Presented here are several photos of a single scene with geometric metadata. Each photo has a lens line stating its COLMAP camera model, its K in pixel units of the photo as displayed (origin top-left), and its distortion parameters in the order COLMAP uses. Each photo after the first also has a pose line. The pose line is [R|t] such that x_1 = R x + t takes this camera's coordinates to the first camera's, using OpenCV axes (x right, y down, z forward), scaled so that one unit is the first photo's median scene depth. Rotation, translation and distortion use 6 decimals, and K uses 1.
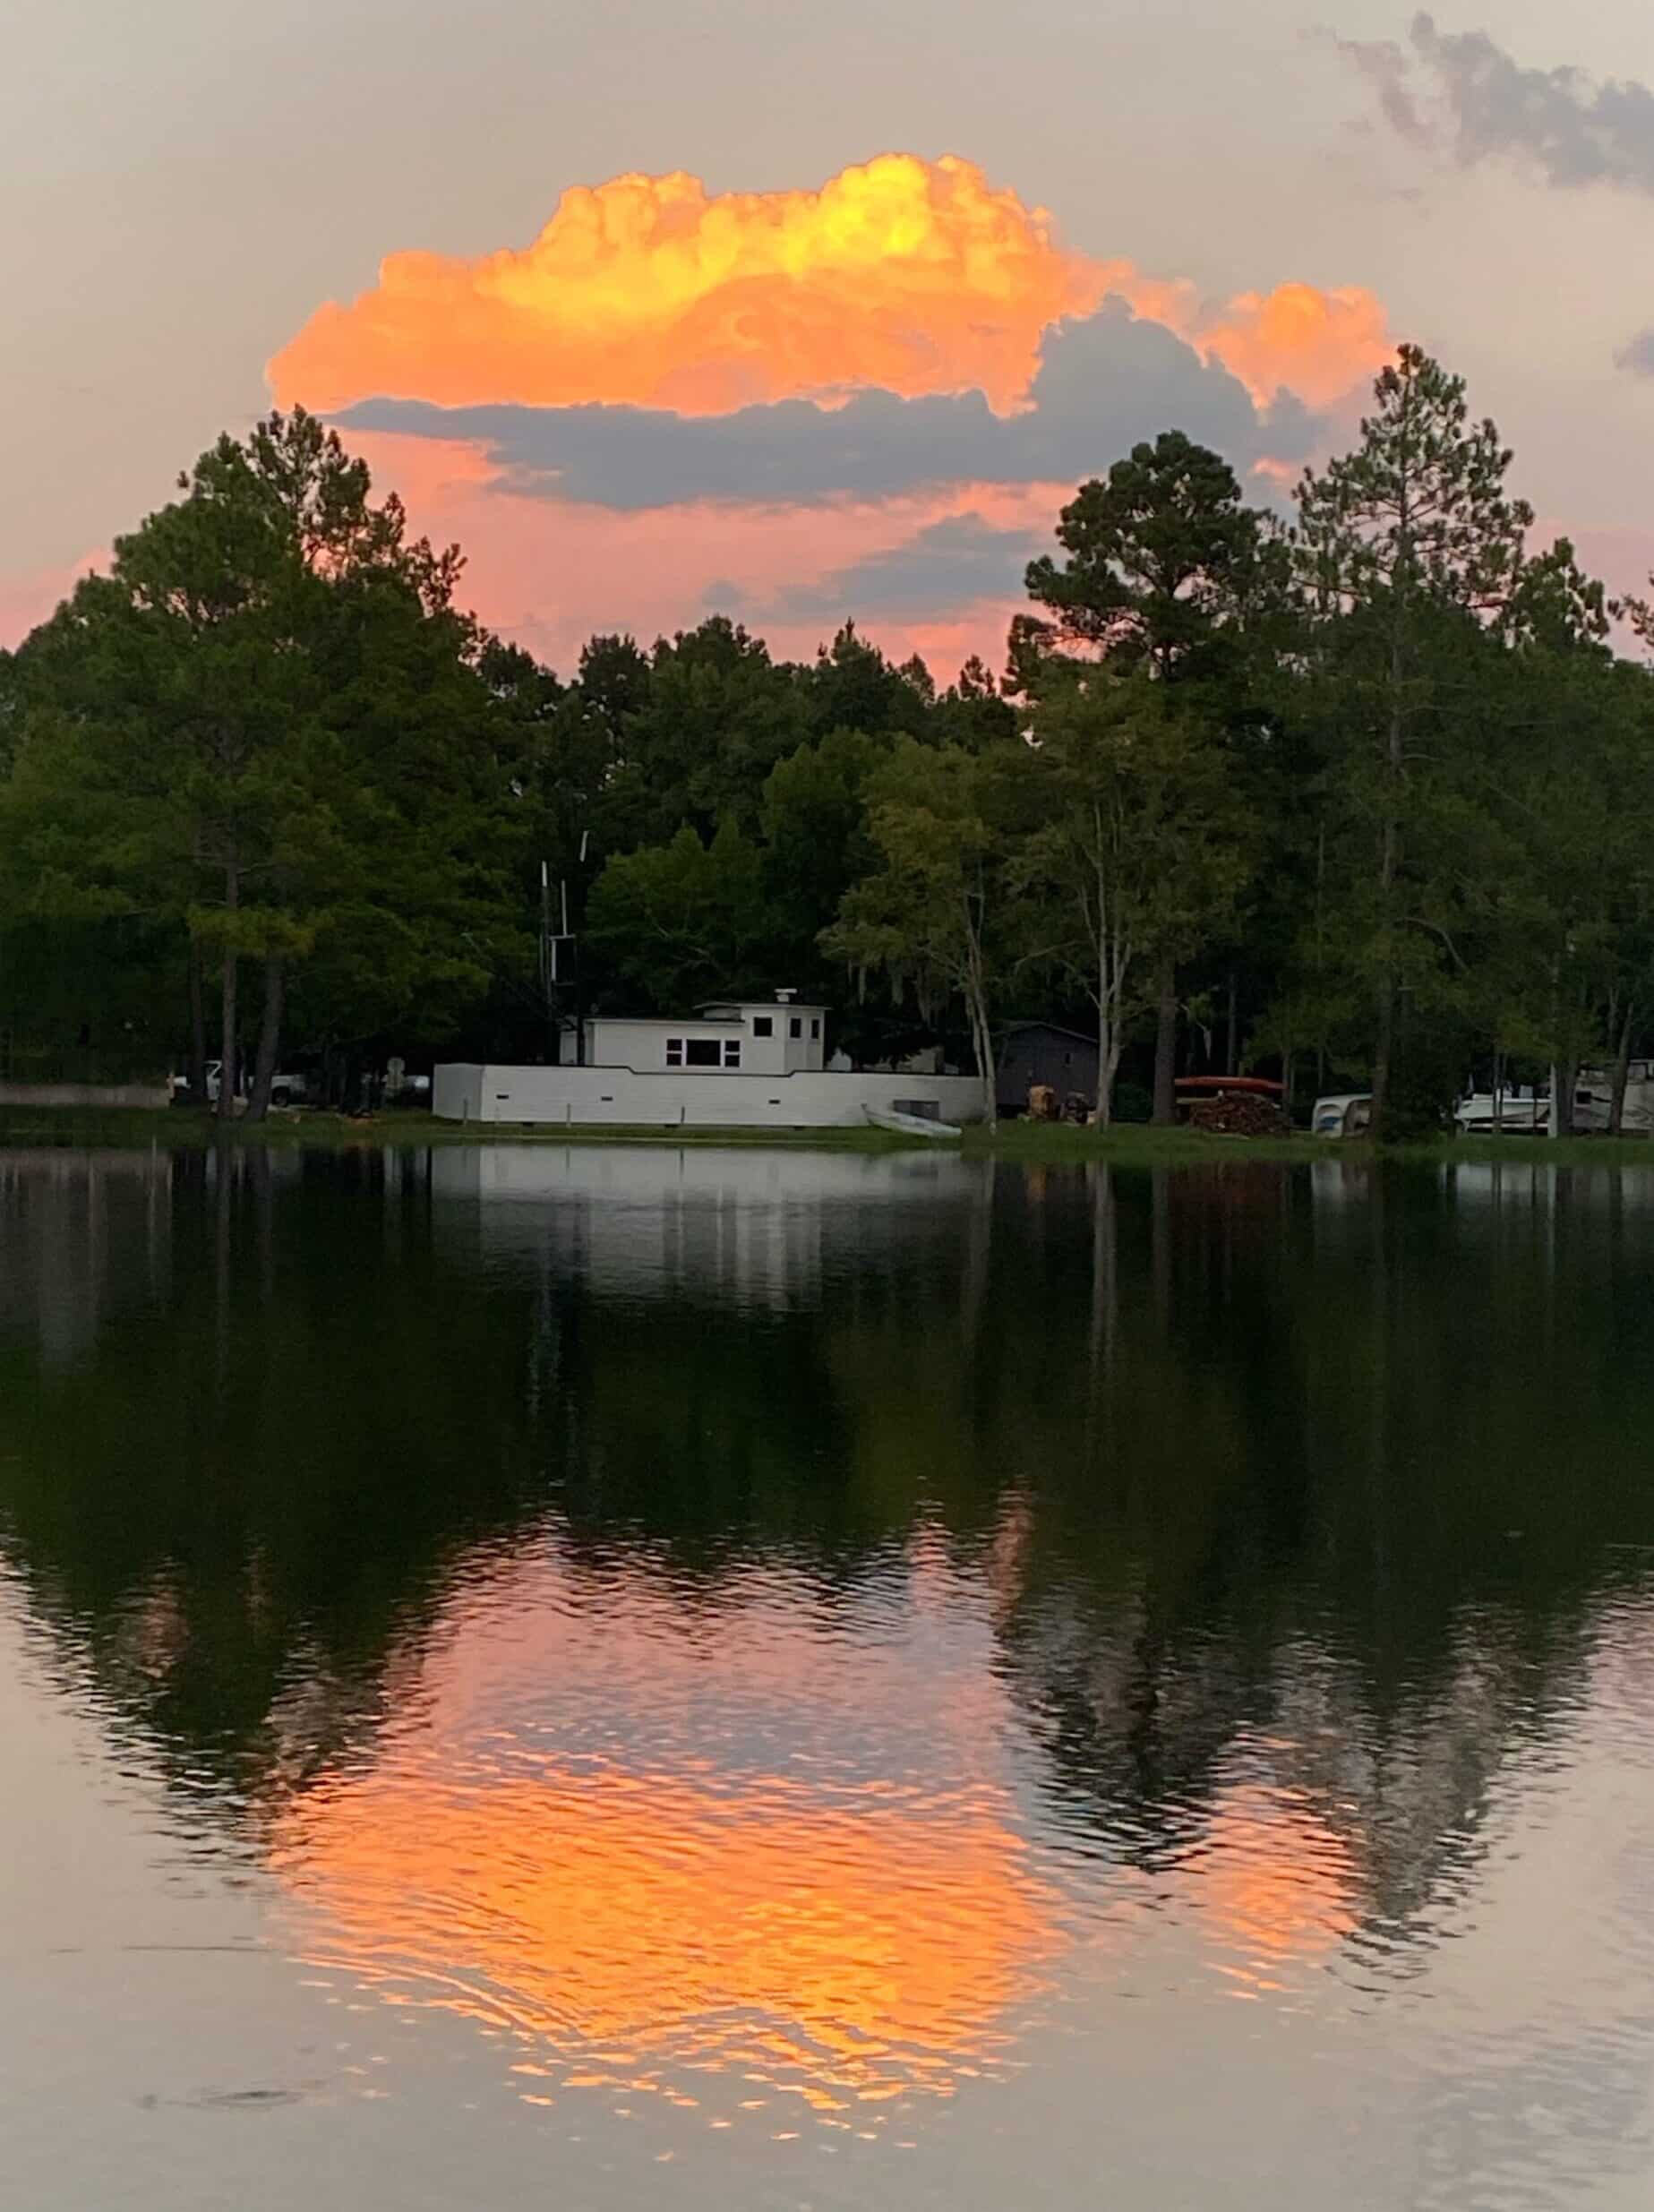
lens RADIAL K [[4346.9, 0, 831.8], [0, 4346.9, 1104.2], [0, 0, 1]] dist [0.327834, 0.000000]
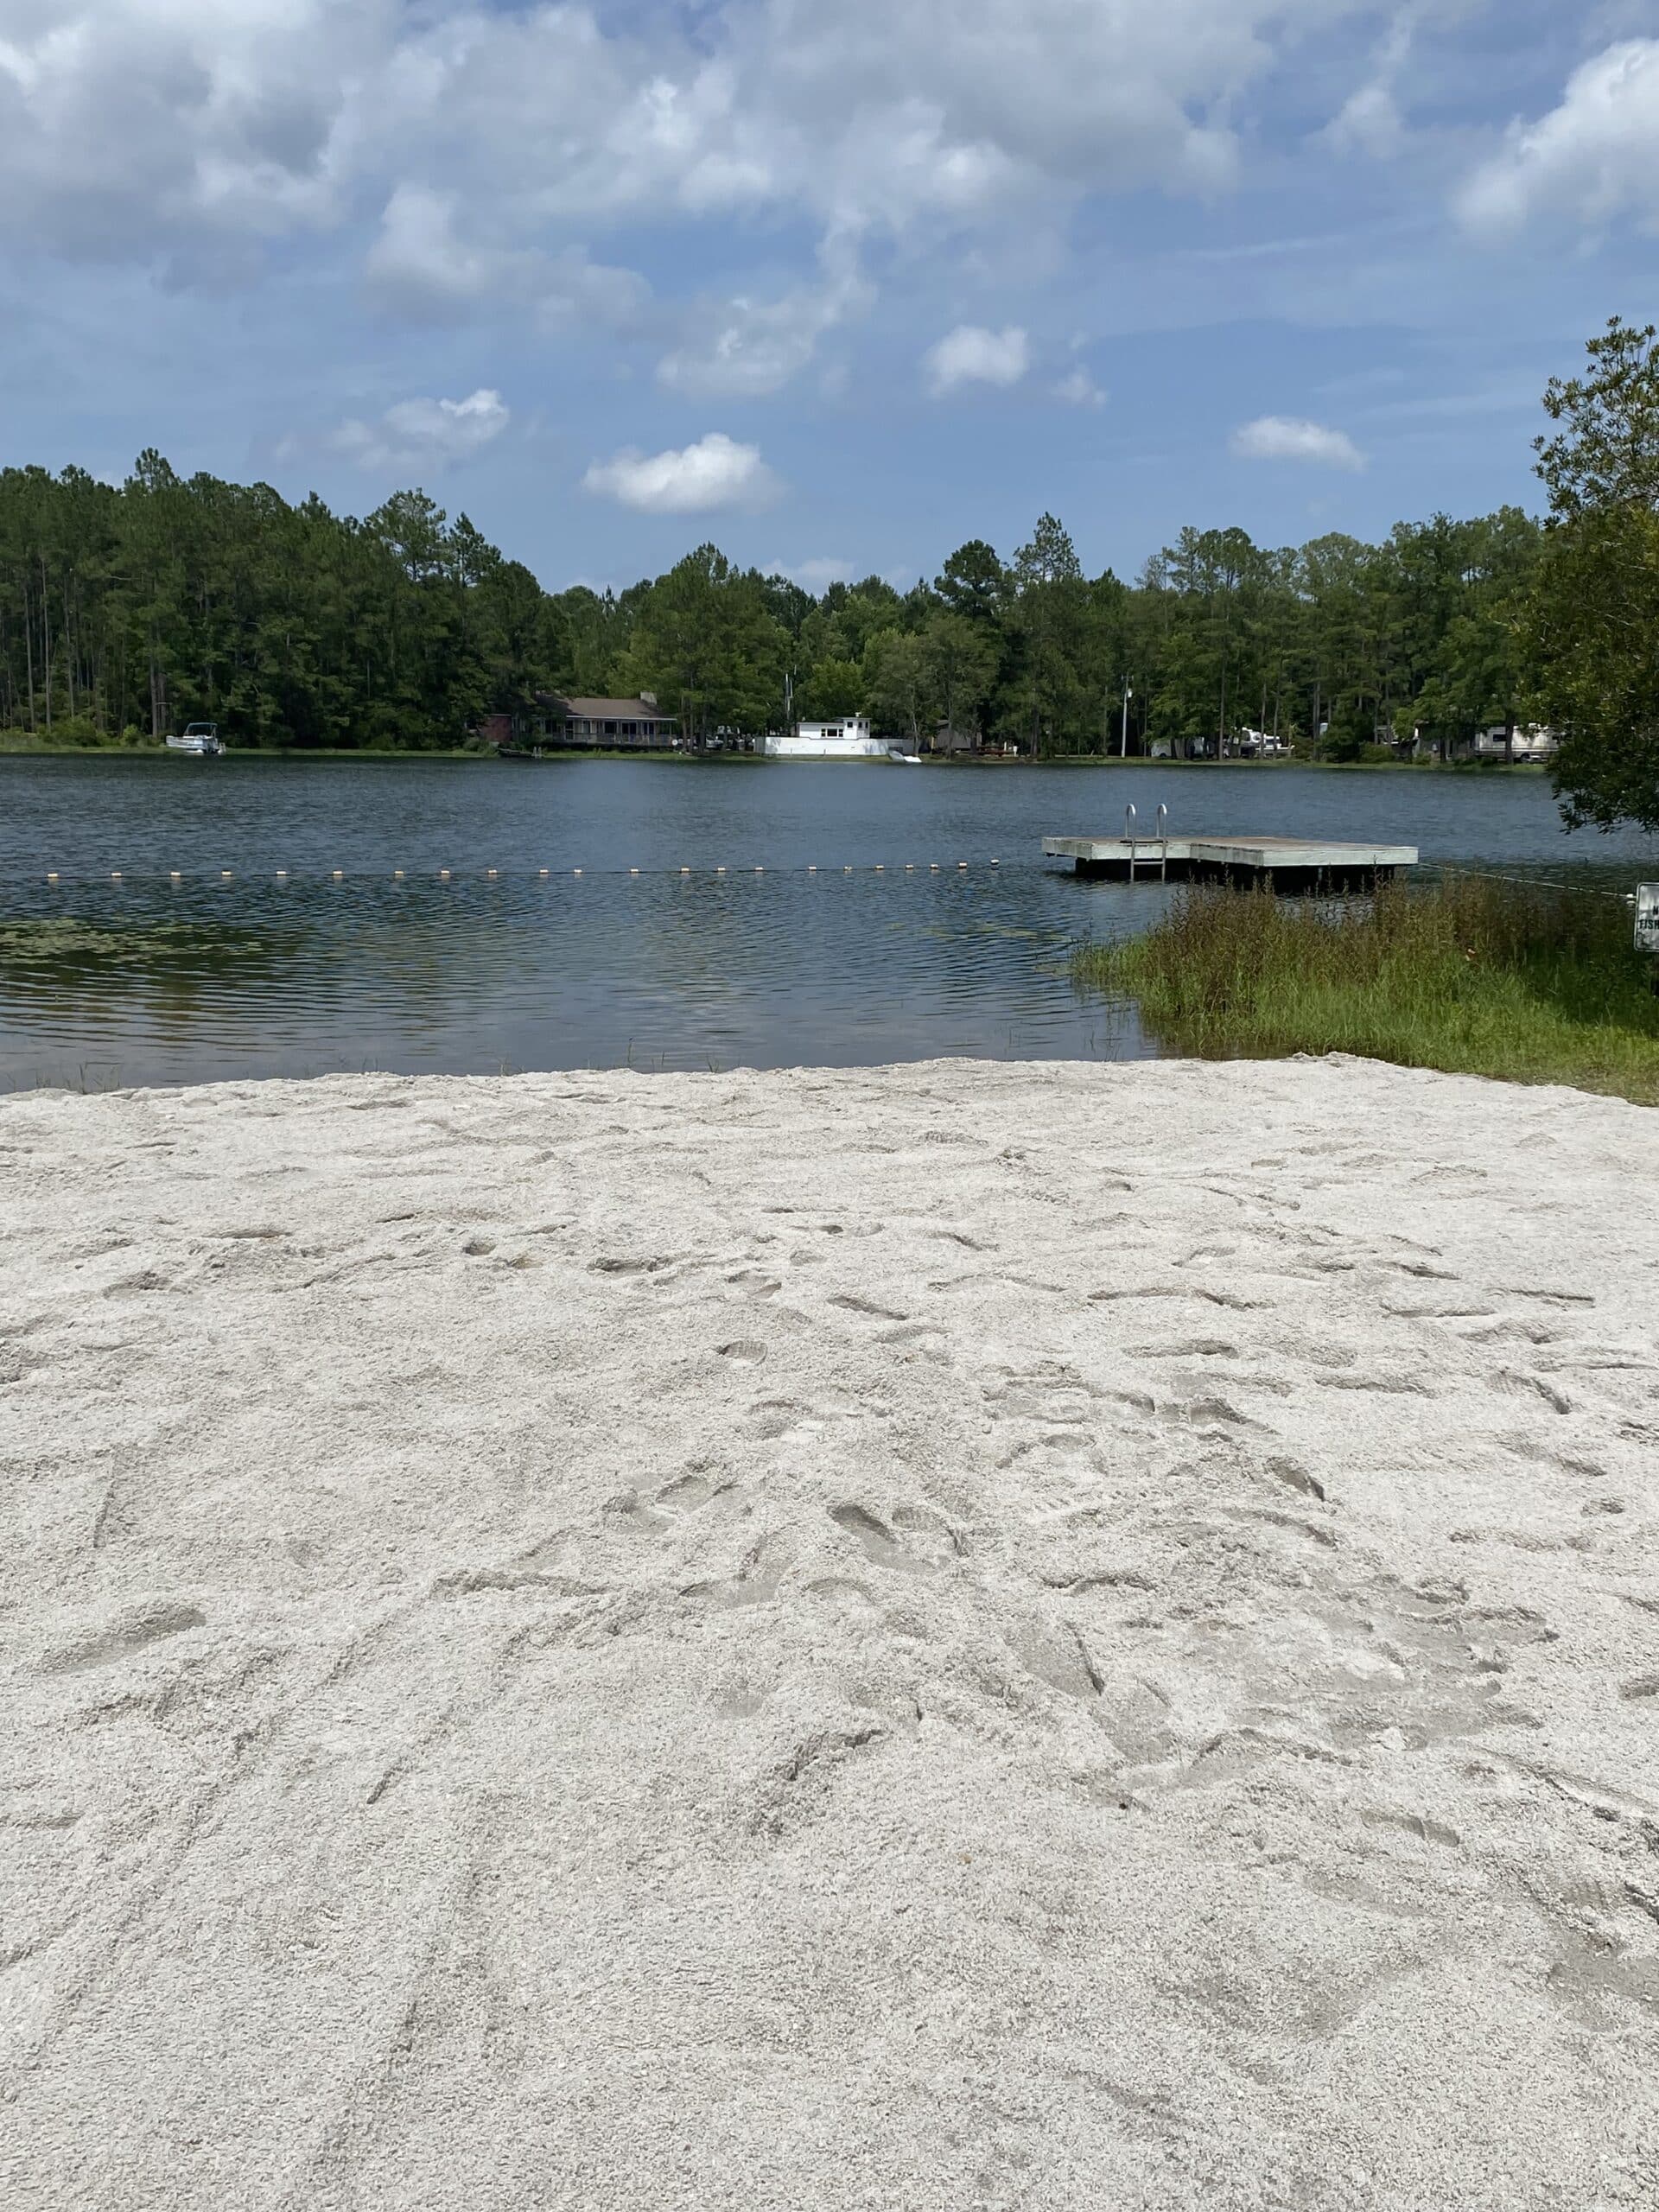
lens RADIAL K [[2120.6, 0, 825.8], [0, 2120.6, 1111.6], [0, 0, 1]] dist [0.020331, 0.000000]
pose [[0.995211, 0.010363, -0.097197, 0.125274], [0.005595, 0.986695, 0.162488, 0.010281], [0.097588, -0.162254, 0.981912, -0.633428]]
